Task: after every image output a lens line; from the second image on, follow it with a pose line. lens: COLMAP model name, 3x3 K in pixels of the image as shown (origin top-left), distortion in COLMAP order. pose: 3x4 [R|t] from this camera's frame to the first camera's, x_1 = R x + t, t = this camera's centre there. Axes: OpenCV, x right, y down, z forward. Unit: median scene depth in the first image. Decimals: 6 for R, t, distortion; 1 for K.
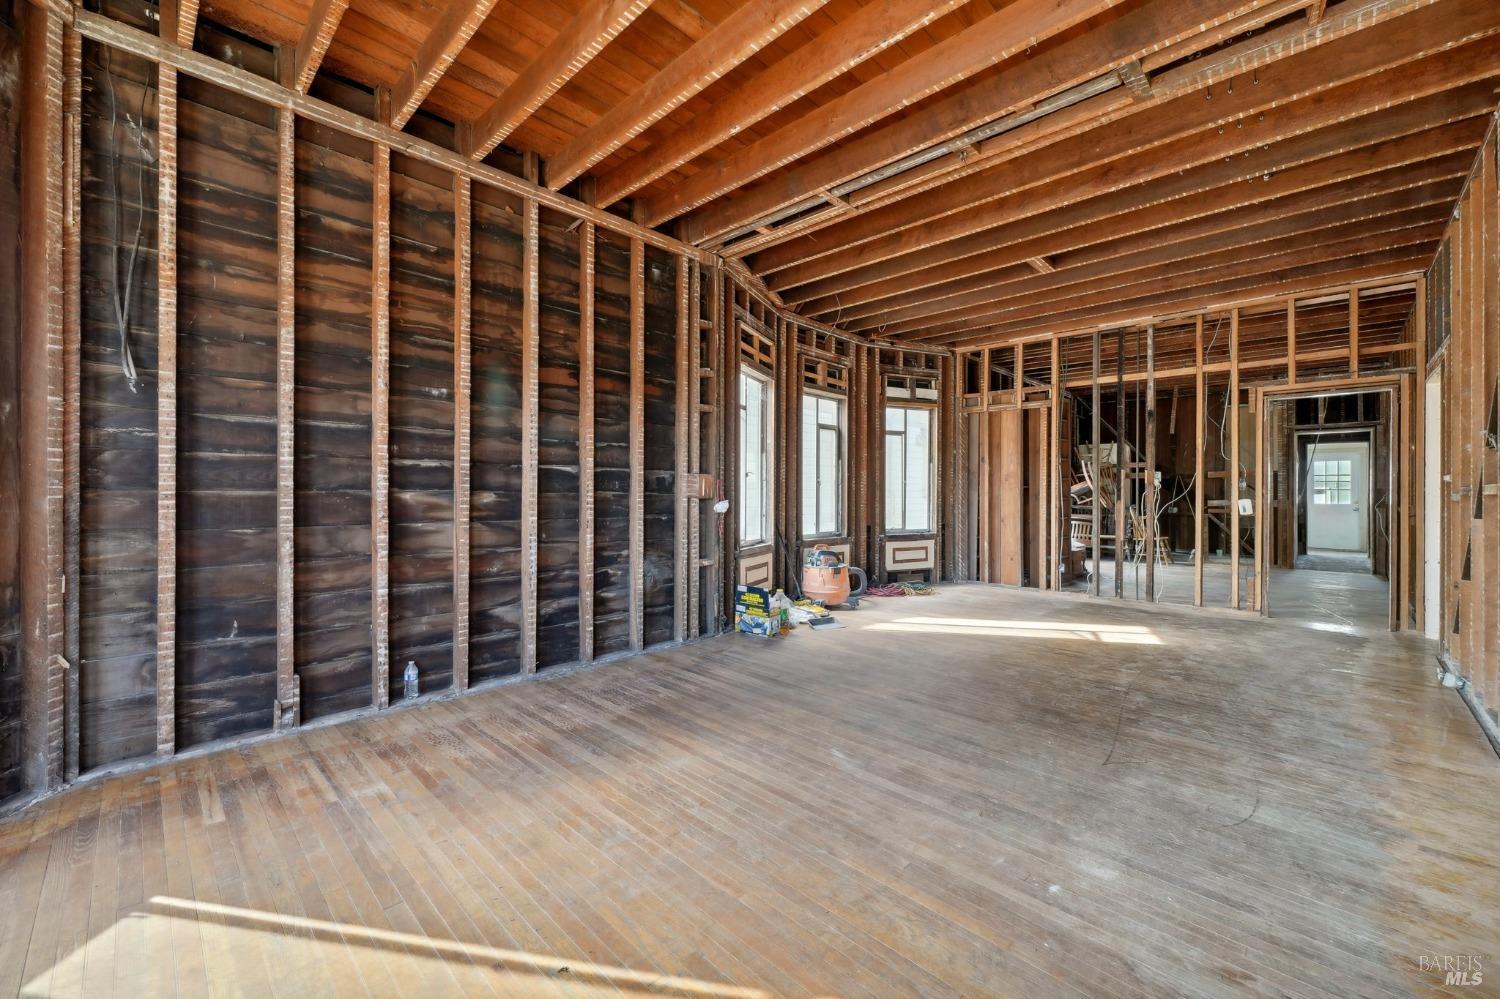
lens RADIAL K [[603.5, 0, 745.1], [0, 603.5, 492.7], [0, 0, 1]] dist [-0.011383, -0.000590]
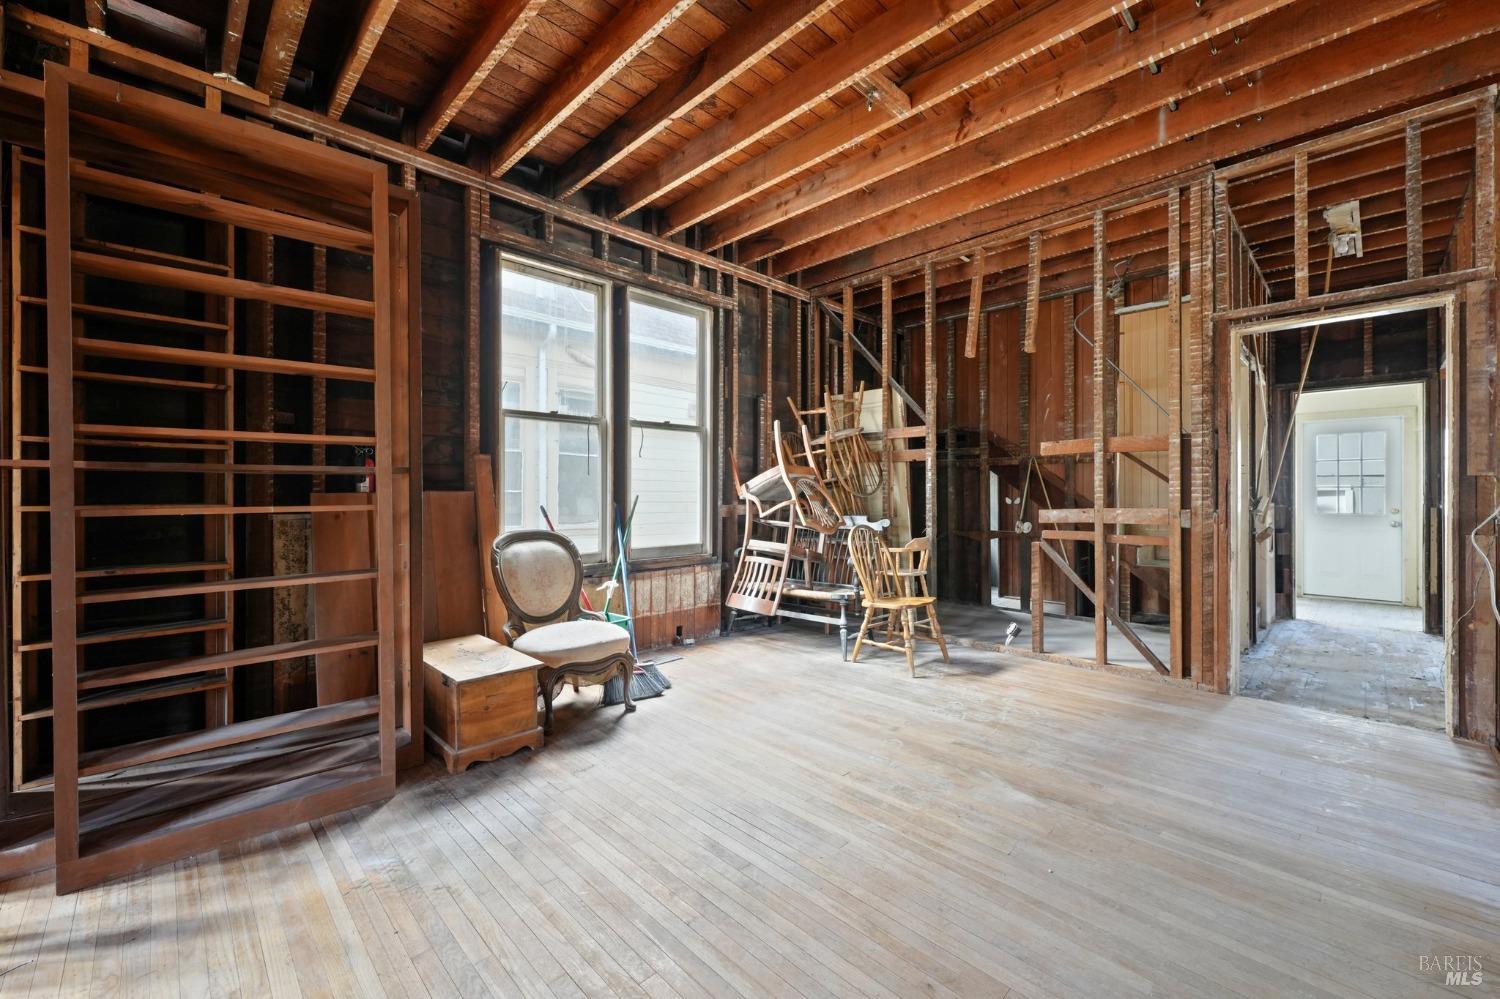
lens RADIAL K [[603.5, 0, 744.9], [0, 603.5, 496.9], [0, 0, 1]] dist [-0.011383, -0.000590]
pose [[0.999731, -0.003342, -0.022937, 0.614849], [0.003157, 0.999963, -0.008054, 0.007961], [0.022963, 0.007980, 0.999704, 0.610934]]
